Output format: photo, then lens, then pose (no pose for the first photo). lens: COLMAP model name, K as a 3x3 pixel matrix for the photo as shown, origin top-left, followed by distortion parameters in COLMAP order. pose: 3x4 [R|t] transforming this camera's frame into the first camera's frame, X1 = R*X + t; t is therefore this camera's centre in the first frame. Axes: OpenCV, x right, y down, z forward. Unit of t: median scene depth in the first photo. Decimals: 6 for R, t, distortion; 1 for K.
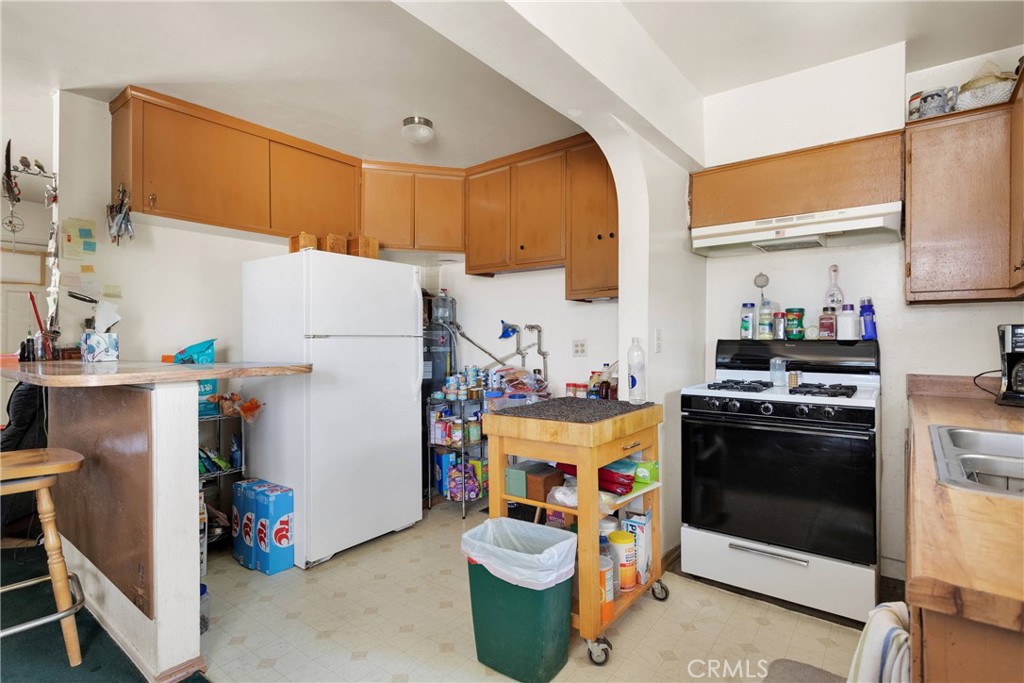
lens RADIAL K [[498.7, 0, 506.7], [0, 498.7, 340.8], [0, 0, 1]] dist [-0.002050, 0.004224]
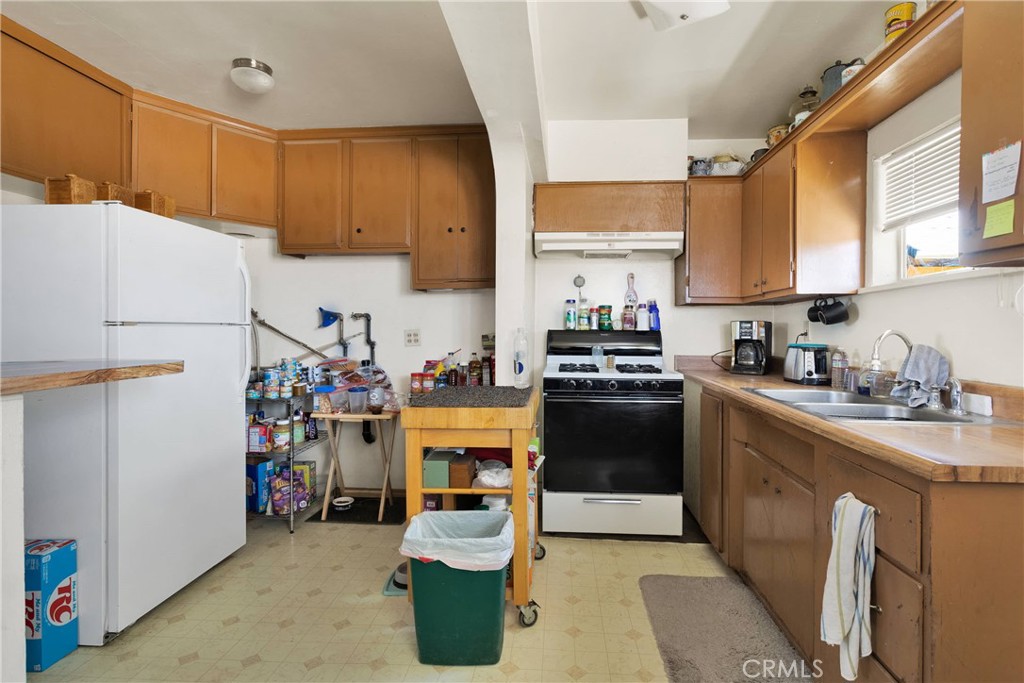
lens RADIAL K [[498.7, 0, 509.7], [0, 498.7, 334.1], [0, 0, 1]] dist [-0.002050, 0.004224]
pose [[0.836415, -0.000578, 0.548096, -0.309541], [-0.003788, 0.999969, 0.006835, -0.000045], [-0.548083, -0.007793, 0.836387, 0.075803]]
